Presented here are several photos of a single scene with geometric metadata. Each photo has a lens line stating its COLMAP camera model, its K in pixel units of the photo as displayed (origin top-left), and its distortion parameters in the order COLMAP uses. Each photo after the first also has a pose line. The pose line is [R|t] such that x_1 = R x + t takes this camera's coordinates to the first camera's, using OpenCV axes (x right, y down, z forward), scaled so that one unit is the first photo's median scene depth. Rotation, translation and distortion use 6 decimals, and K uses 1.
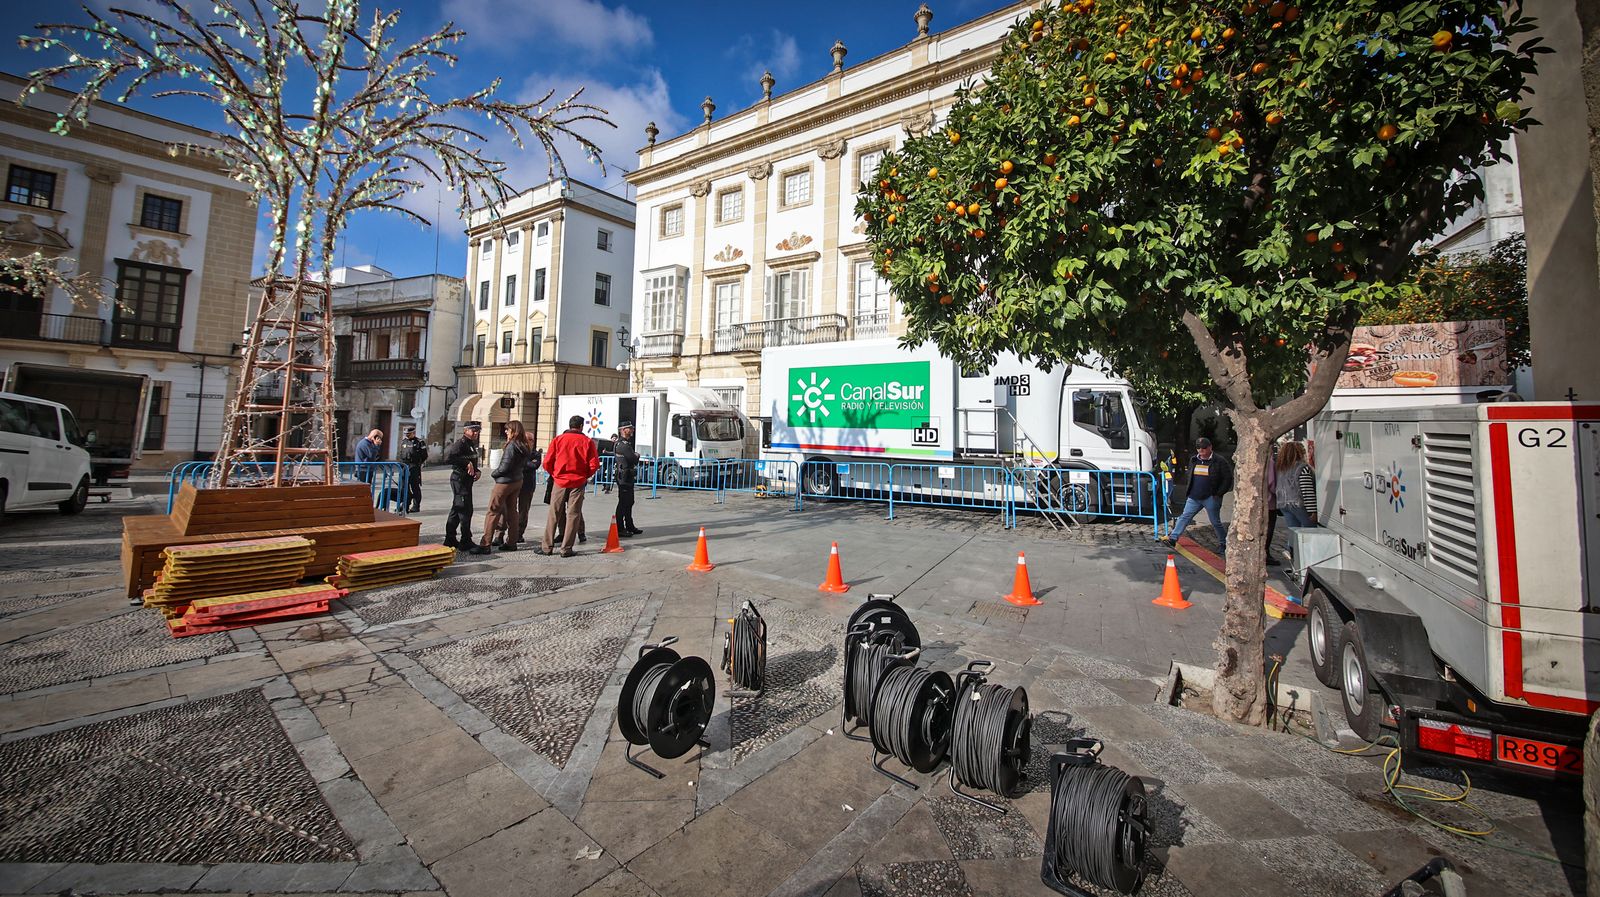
lens RADIAL K [[630.4, 0, 772.6], [0, 630.4, 479.4], [0, 0, 1]] dist [-0.002233, -0.008562]
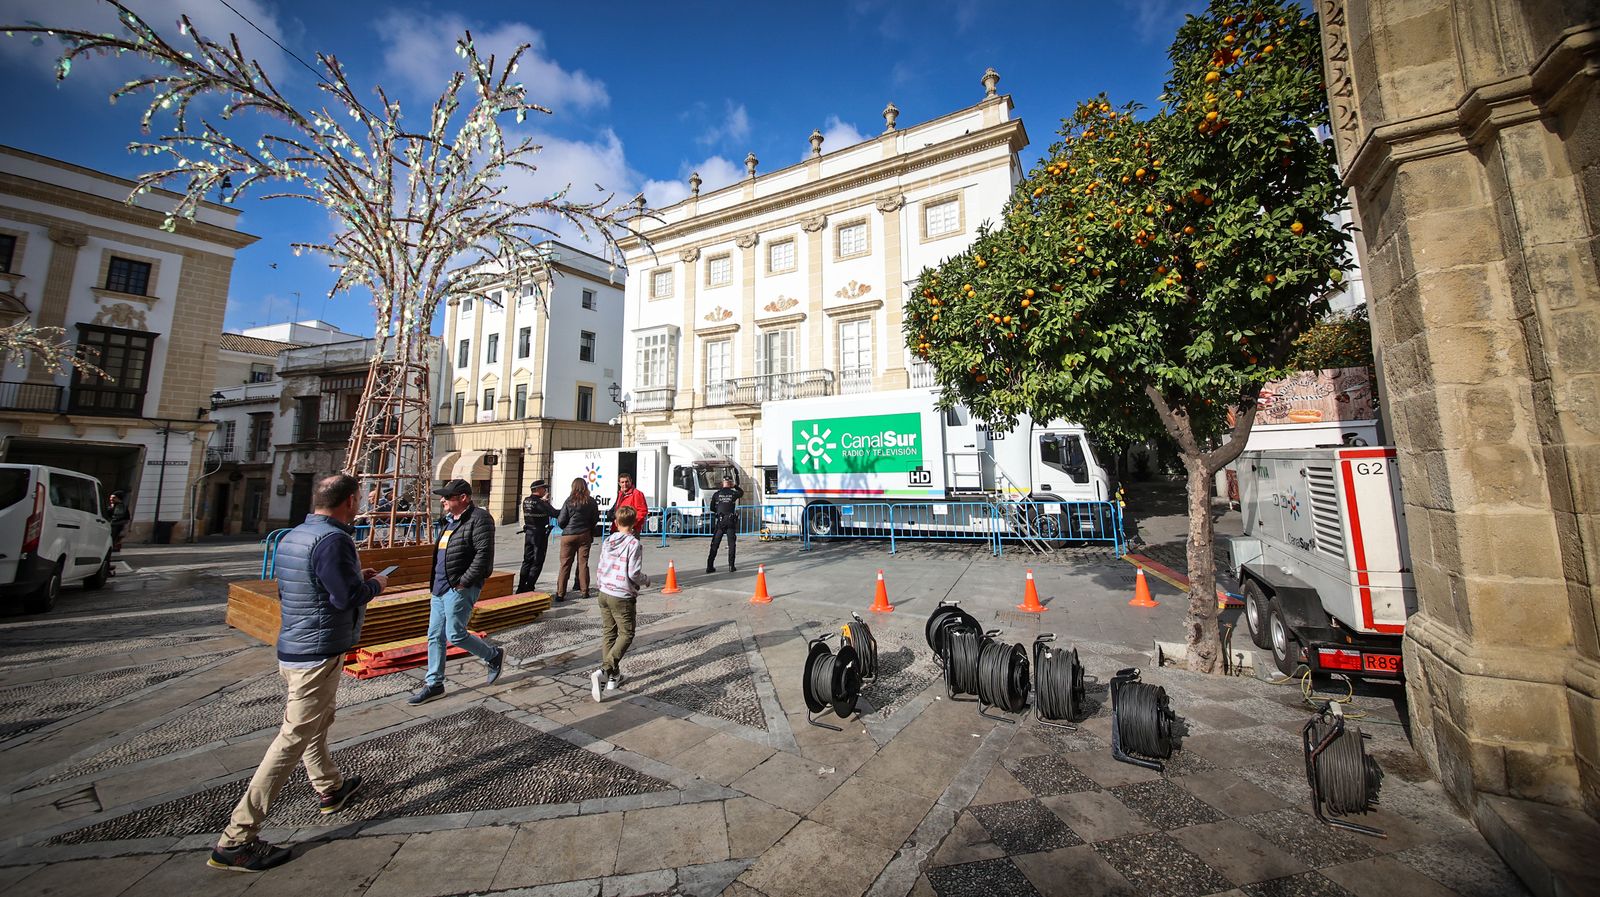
lens RADIAL K [[646.5, 0, 799.7], [0, 646.5, 486.4], [0, 0, 1]] dist [-0.011186, -0.000144]
pose [[0.991453, -0.038765, 0.124576, -0.113341], [0.046033, 0.997369, -0.055999, 0.001357], [-0.122077, 0.061255, 0.990629, -0.119564]]
